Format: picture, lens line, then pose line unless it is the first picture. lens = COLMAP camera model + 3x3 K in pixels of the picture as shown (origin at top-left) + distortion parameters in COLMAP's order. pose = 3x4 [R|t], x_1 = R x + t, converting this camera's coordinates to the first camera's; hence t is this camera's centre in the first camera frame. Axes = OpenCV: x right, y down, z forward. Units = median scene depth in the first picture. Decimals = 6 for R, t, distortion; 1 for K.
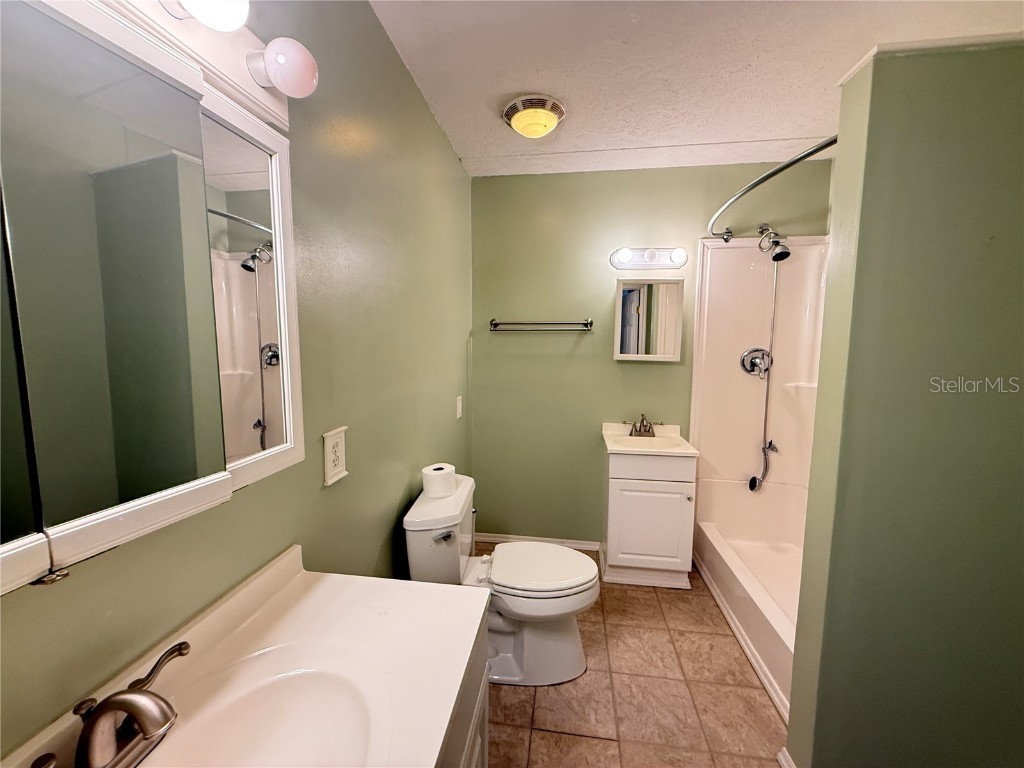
lens RADIAL K [[416.3, 0, 512.0], [0, 416.3, 384.0], [0, 0, 1]] dist [-0.001740, -0.000088]
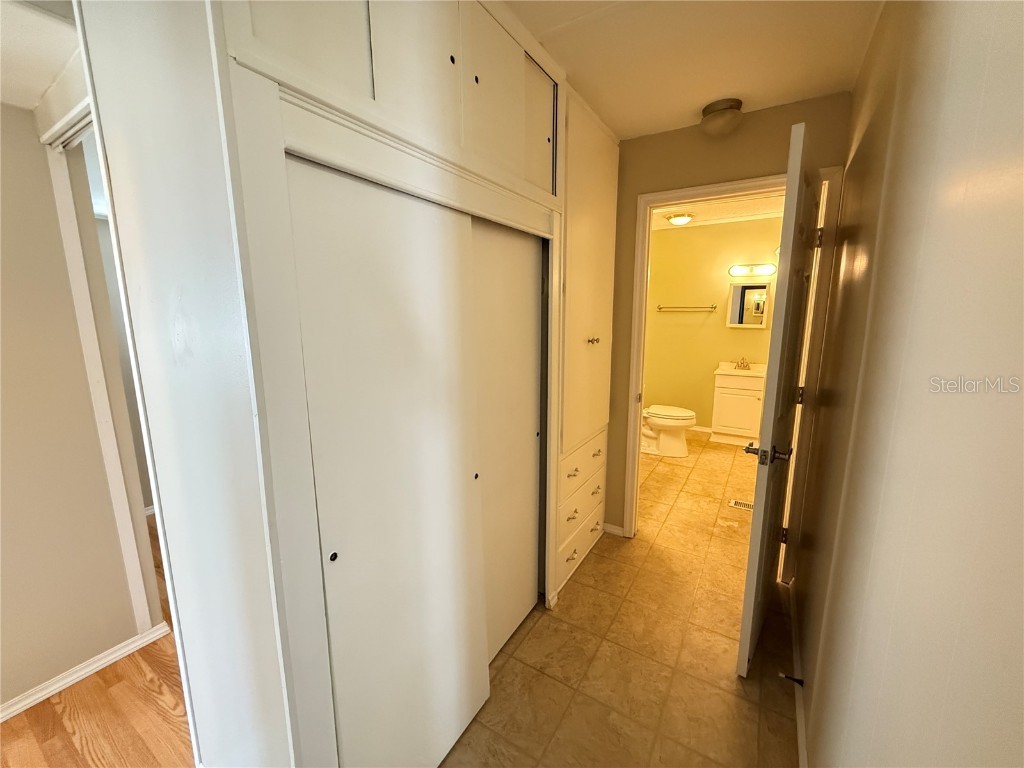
lens RADIAL K [[416.3, 0, 512.0], [0, 416.3, 384.0], [0, 0, 1]] dist [-0.001740, -0.000088]
pose [[0.914469, 0.061311, -0.399985, 0.143852], [-0.035387, 0.996785, 0.071886, 0.106159], [0.403107, -0.051583, 0.913698, -1.201758]]
